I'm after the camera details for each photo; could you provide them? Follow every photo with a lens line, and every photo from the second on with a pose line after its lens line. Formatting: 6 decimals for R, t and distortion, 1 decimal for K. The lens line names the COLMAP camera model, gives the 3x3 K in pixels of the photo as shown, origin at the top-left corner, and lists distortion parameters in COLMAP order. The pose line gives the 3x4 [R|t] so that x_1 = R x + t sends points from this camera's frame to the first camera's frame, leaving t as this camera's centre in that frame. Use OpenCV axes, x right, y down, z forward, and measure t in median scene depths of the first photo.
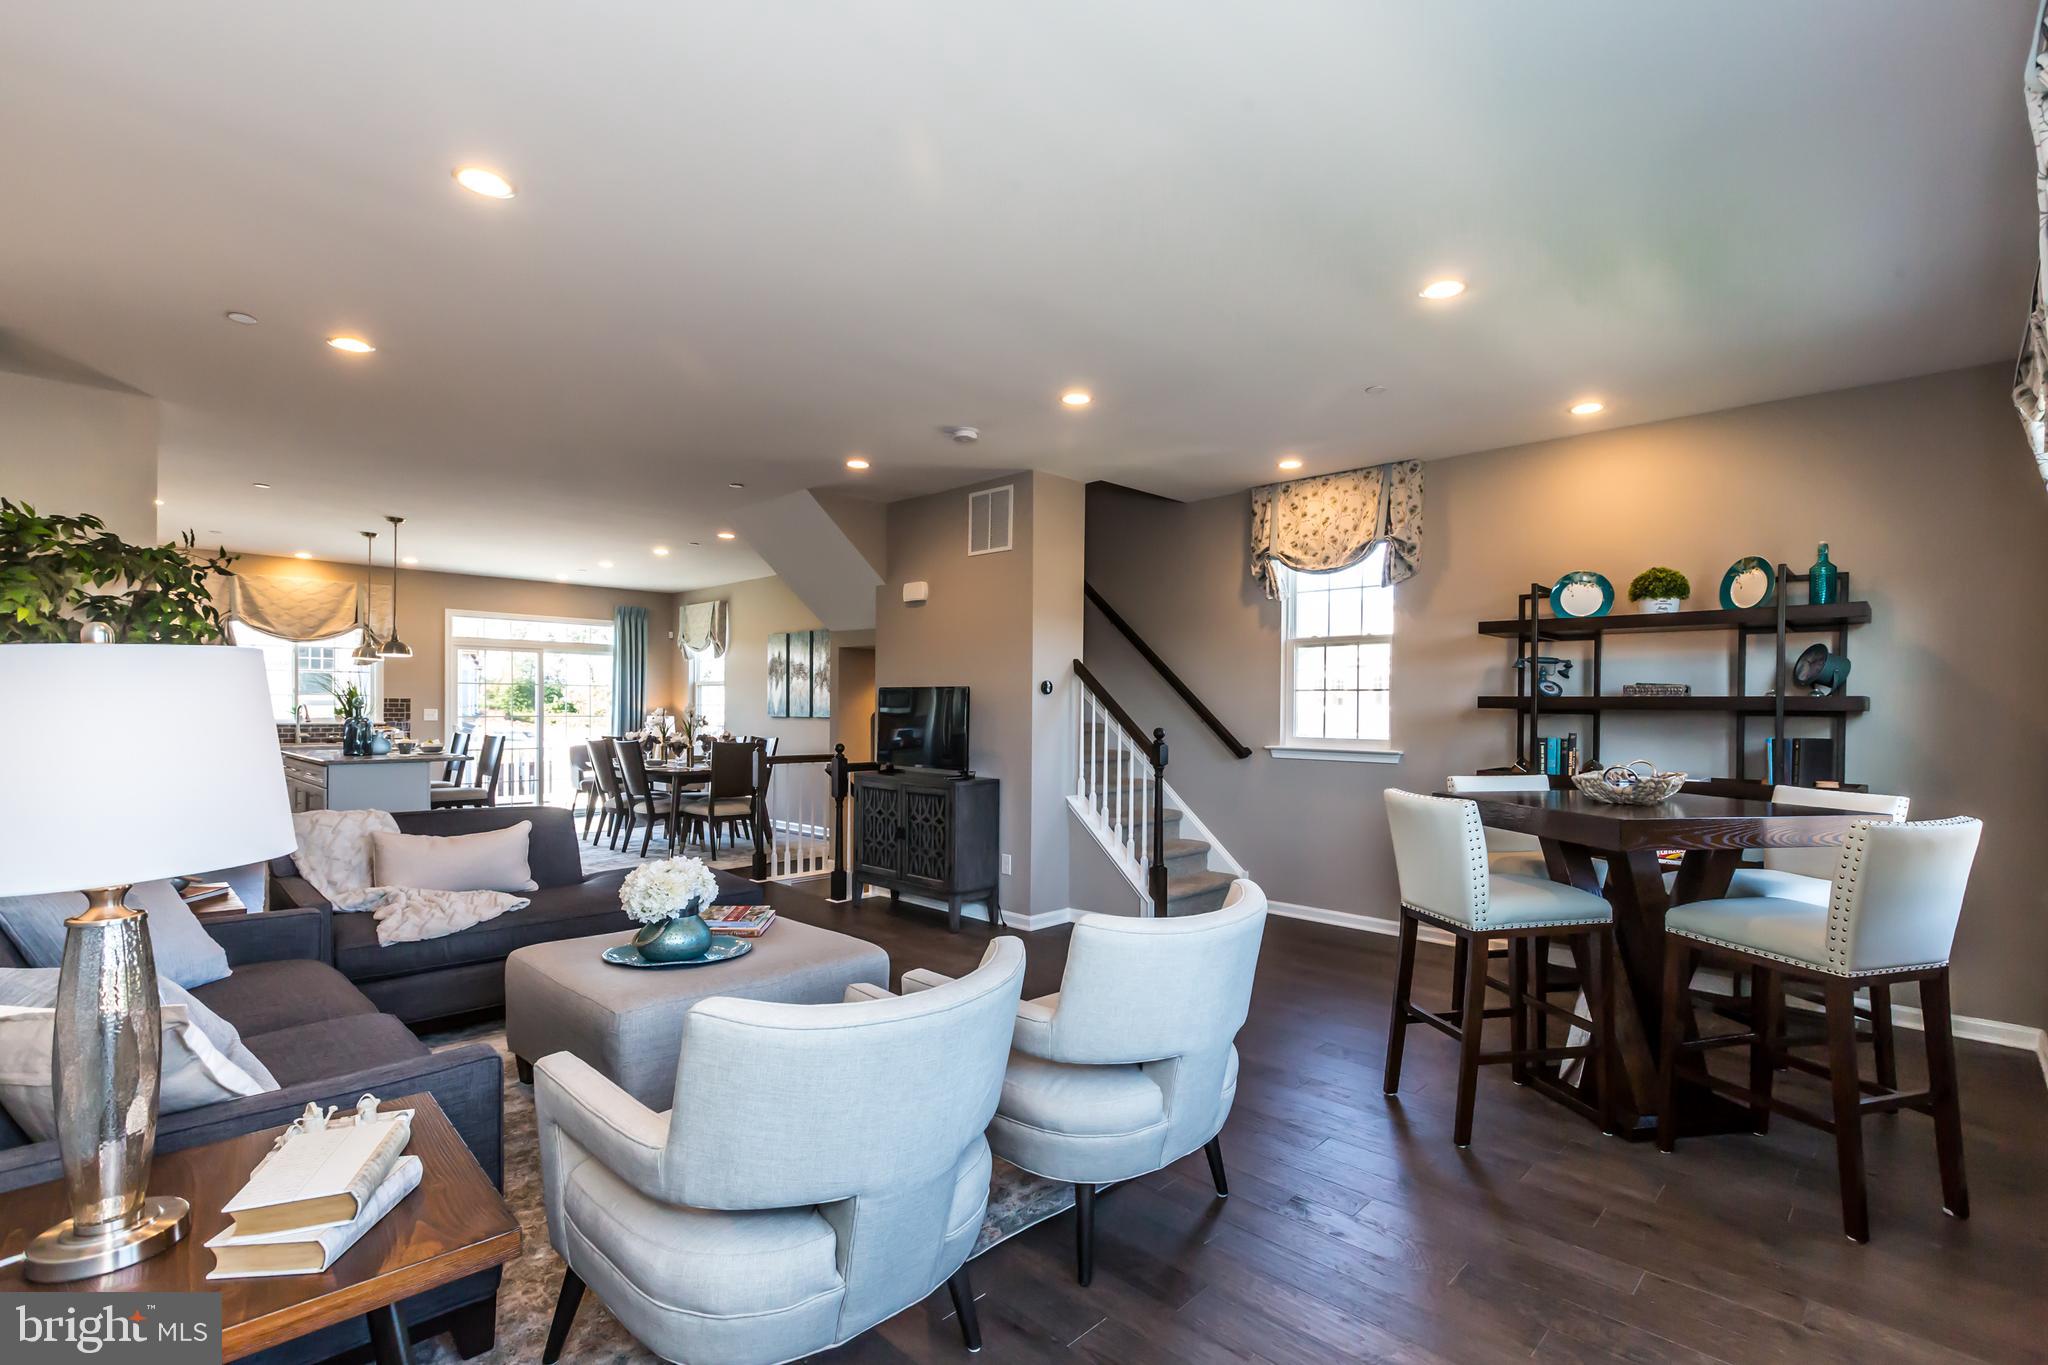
lens RADIAL K [[965.0, 0, 1020.8], [0, 965.0, 726.9], [0, 0, 1]] dist [0.024548, 0.000097]
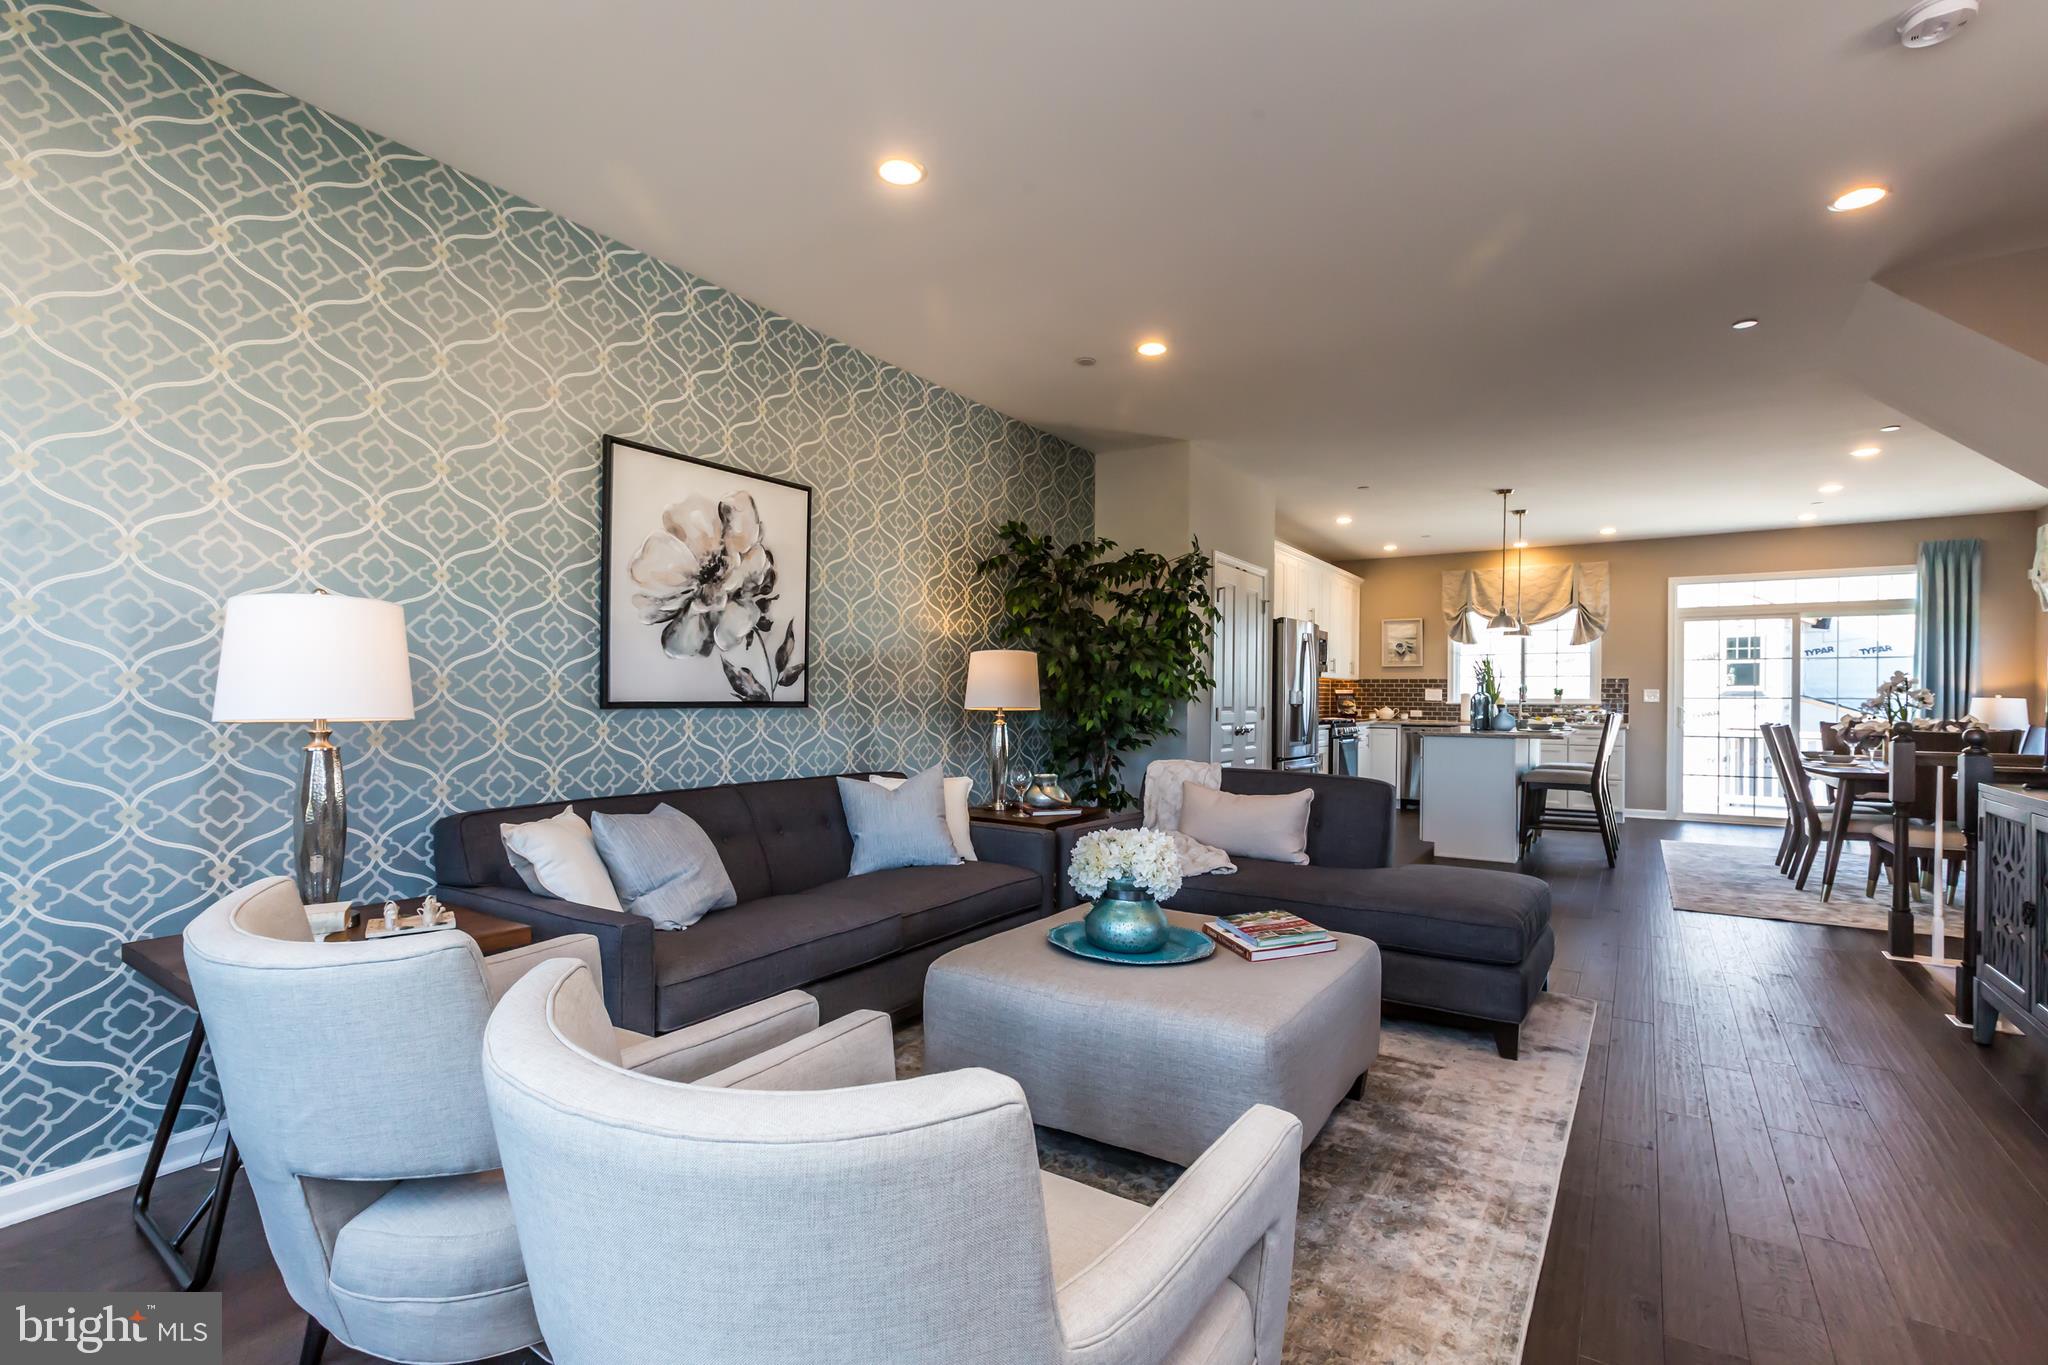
lens RADIAL K [[935.2, 0, 1031.3], [0, 935.2, 702.7], [0, 0, 1]] dist [-0.001975, -0.000237]
pose [[0.212267, 0.001890, -0.977210, 0.129925], [-0.022762, 0.999736, -0.003011, 0.010059], [0.976947, 0.022883, 0.212254, 0.251545]]
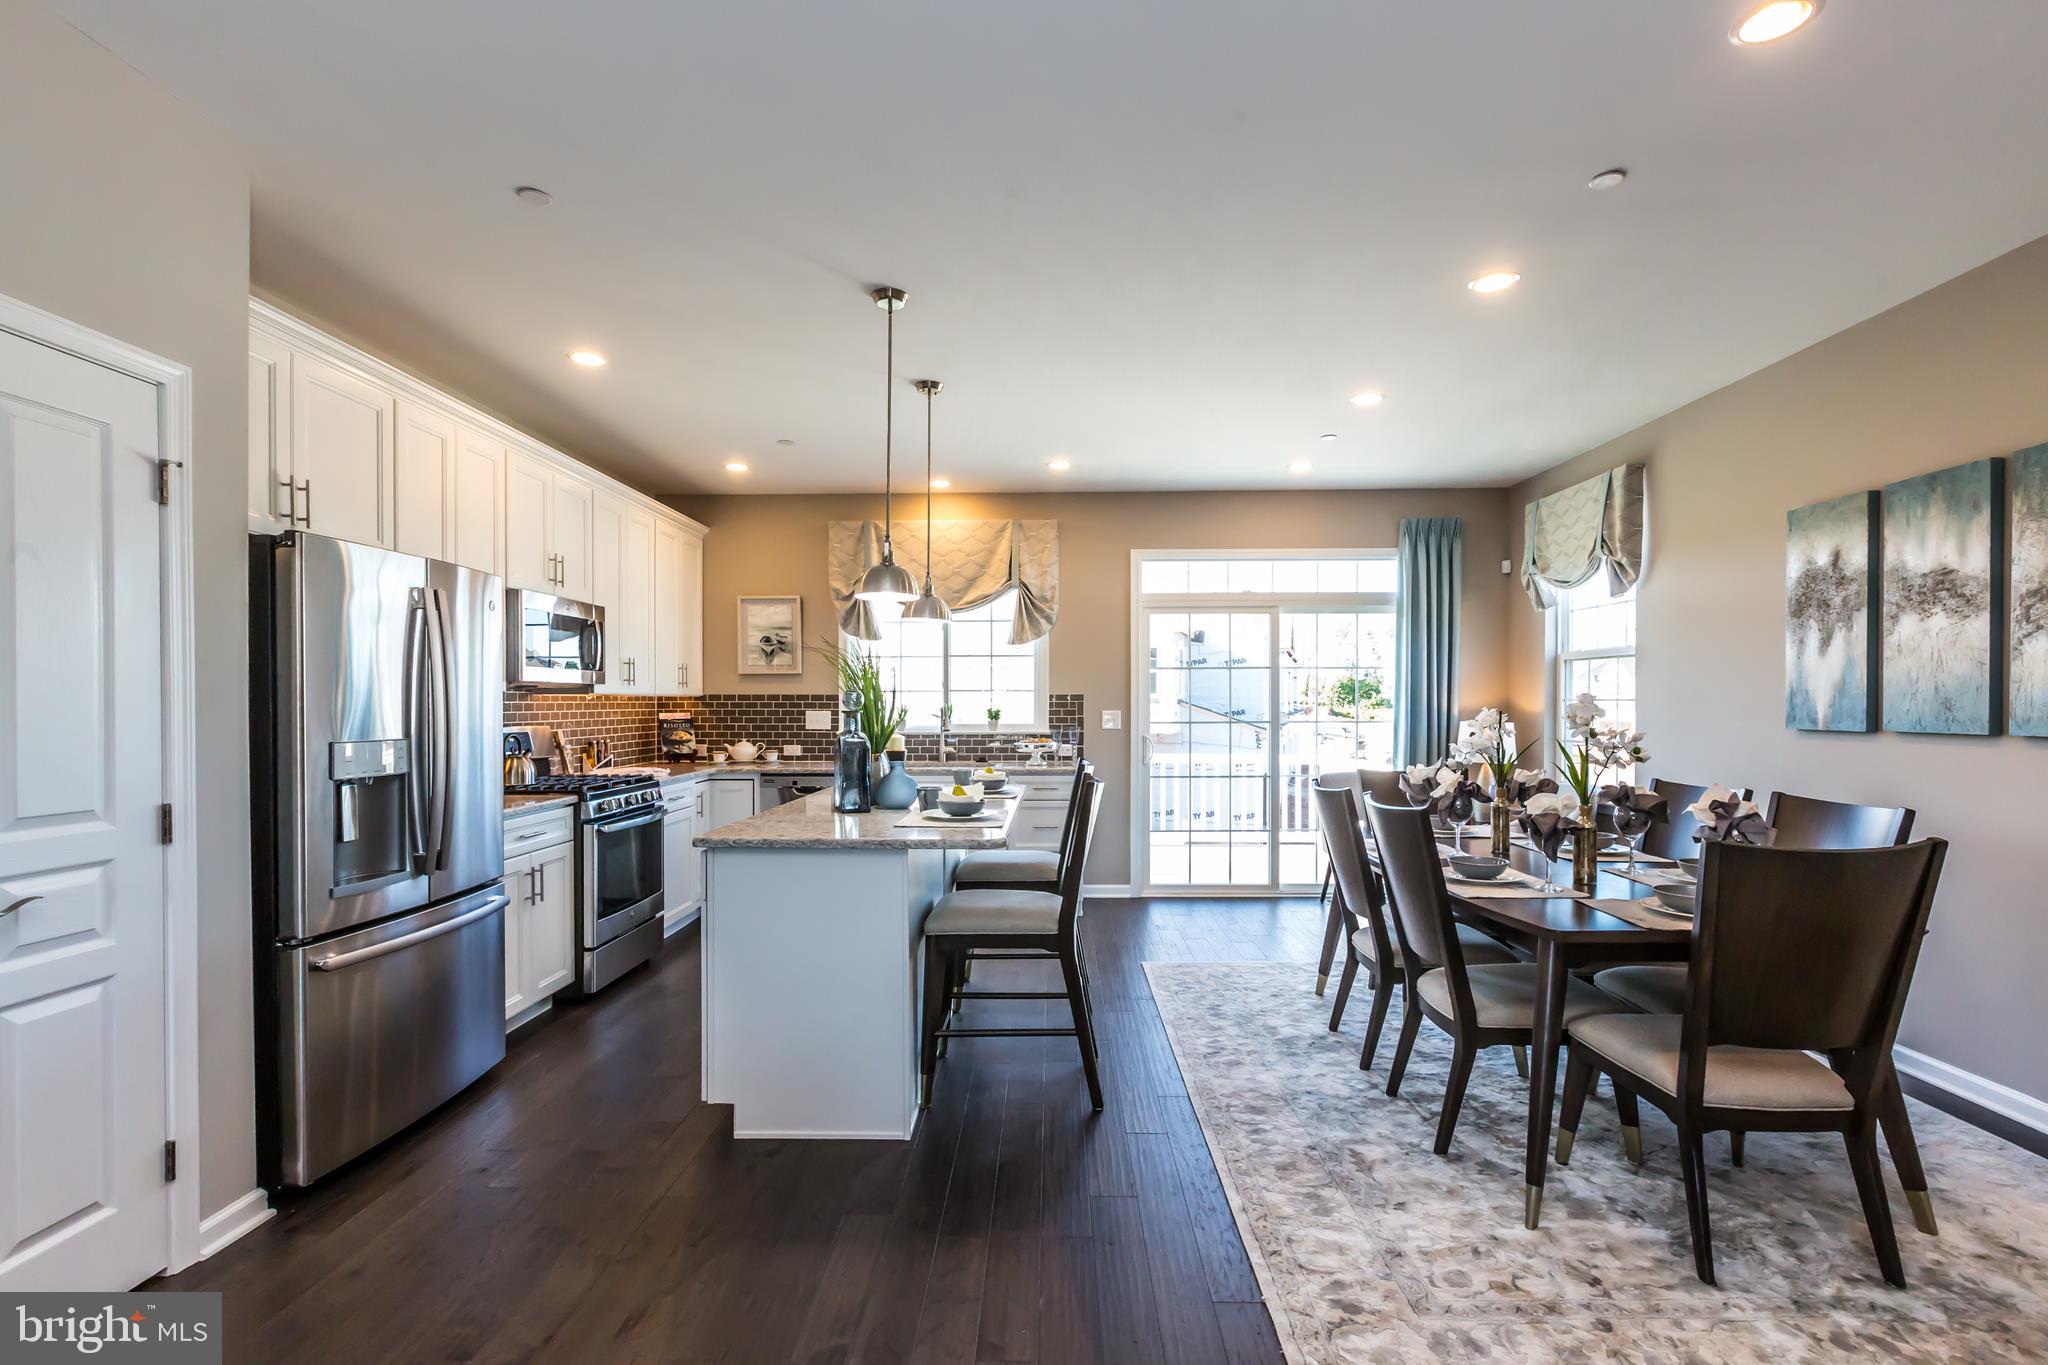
lens RADIAL K [[935.2, 0, 1031.3], [0, 935.2, 702.7], [0, 0, 1]] dist [-0.001975, -0.000237]
pose [[0.695448, -0.006843, -0.718544, -0.210515], [-0.007731, 0.999826, -0.017004, -0.013057], [0.718535, 0.017380, 0.695274, 0.552872]]
